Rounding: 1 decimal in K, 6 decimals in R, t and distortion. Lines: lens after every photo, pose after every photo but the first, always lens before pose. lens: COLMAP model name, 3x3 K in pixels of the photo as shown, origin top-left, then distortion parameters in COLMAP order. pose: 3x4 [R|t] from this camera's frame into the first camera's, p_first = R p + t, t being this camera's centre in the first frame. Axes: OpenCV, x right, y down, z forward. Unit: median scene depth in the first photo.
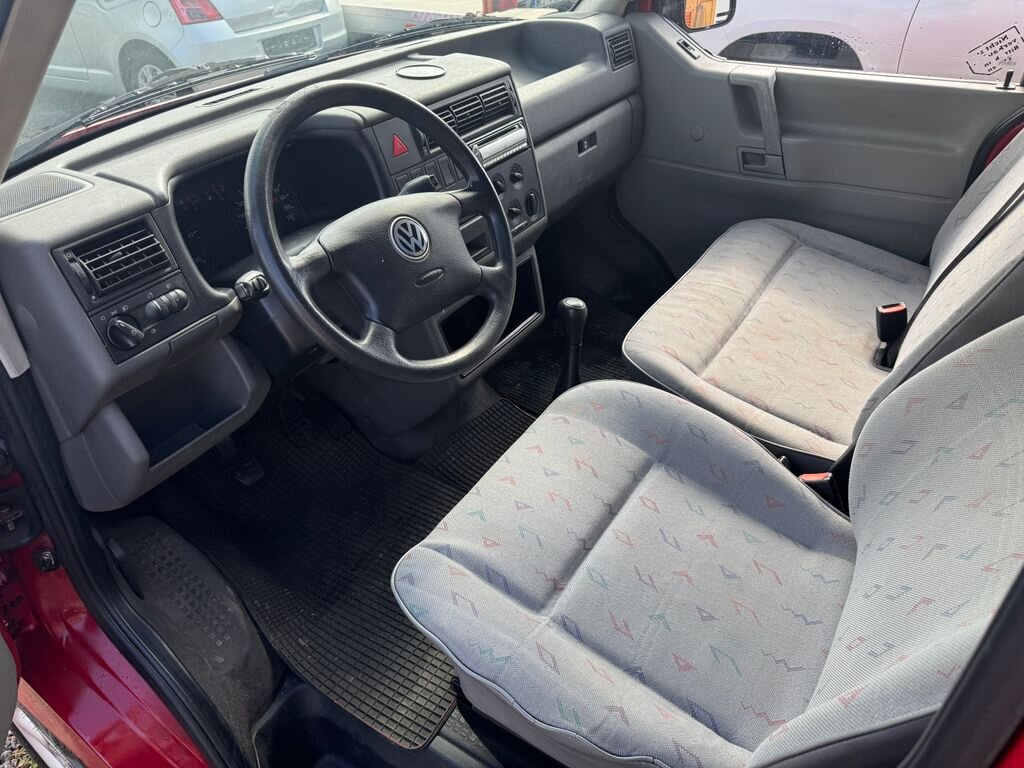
lens RADIAL K [[759.2, 0, 512.0], [0, 759.2, 384.0], [0, 0, 1]] dist [0.002497, 0.005086]
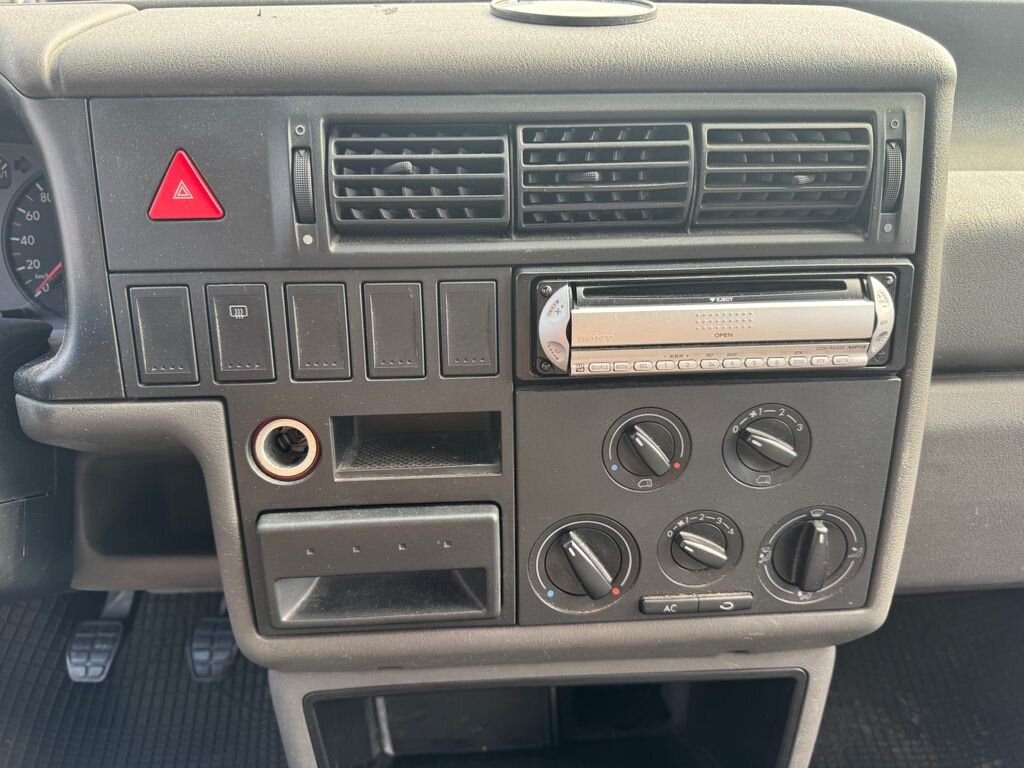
lens RADIAL K [[759.2, 0, 512.0], [0, 759.2, 384.0], [0, 0, 1]] dist [0.002497, 0.005086]
pose [[0.587339, 0.431591, -0.684662, 0.129565], [-0.472223, 0.869773, 0.143182, -0.288849], [0.657296, 0.239217, 0.714659, 0.739093]]
